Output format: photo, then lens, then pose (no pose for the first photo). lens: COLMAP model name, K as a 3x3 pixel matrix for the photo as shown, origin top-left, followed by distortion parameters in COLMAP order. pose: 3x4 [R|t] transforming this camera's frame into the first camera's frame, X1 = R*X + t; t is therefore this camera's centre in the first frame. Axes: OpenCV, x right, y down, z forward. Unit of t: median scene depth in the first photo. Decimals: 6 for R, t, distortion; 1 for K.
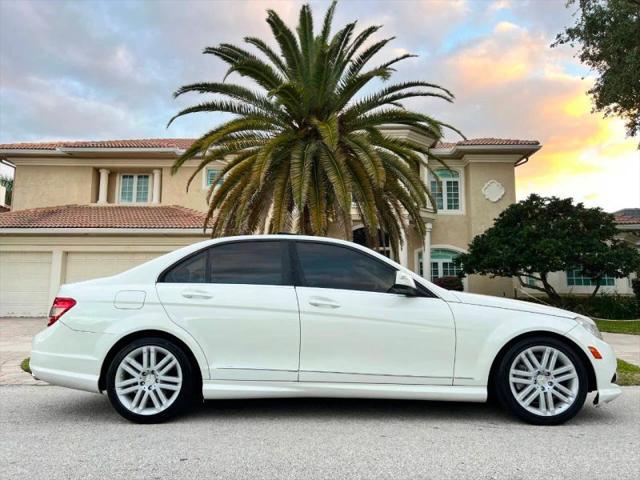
lens RADIAL K [[480.4, 0, 320.9], [0, 480.4, 241.1], [0, 0, 1]] dist [0.052052, -0.060302]
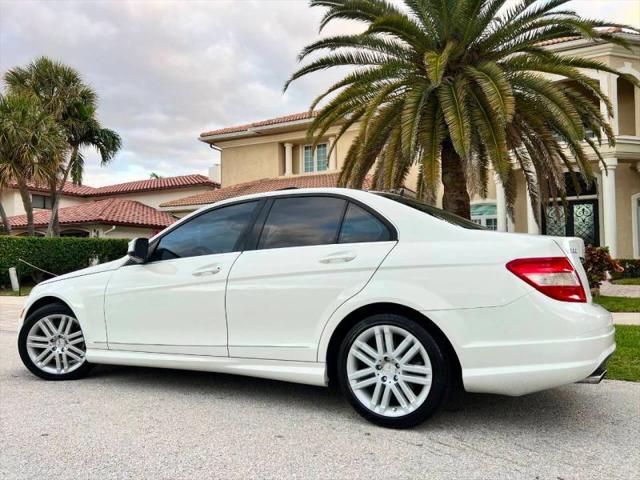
lens RADIAL K [[480.4, 0, 319.8], [0, 480.4, 243.6], [0, 0, 1]] dist [0.052052, -0.060302]
pose [[0.899197, -0.032400, -0.436342, 0.183974], [0.069471, 0.995176, 0.069267, 0.012448], [0.431993, -0.092598, 0.897111, 0.114949]]
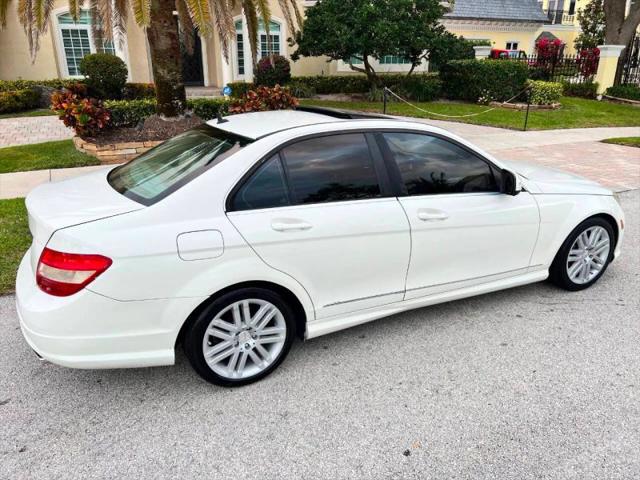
lens RADIAL K [[480.4, 0, 323.1], [0, 480.4, 241.1], [0, 0, 1]] dist [0.052052, -0.060302]
pose [[0.890856, -0.158246, 0.425832, -0.210039], [-0.061458, 0.886768, 0.458111, -0.081721], [-0.450109, -0.434282, 0.780257, 0.157095]]
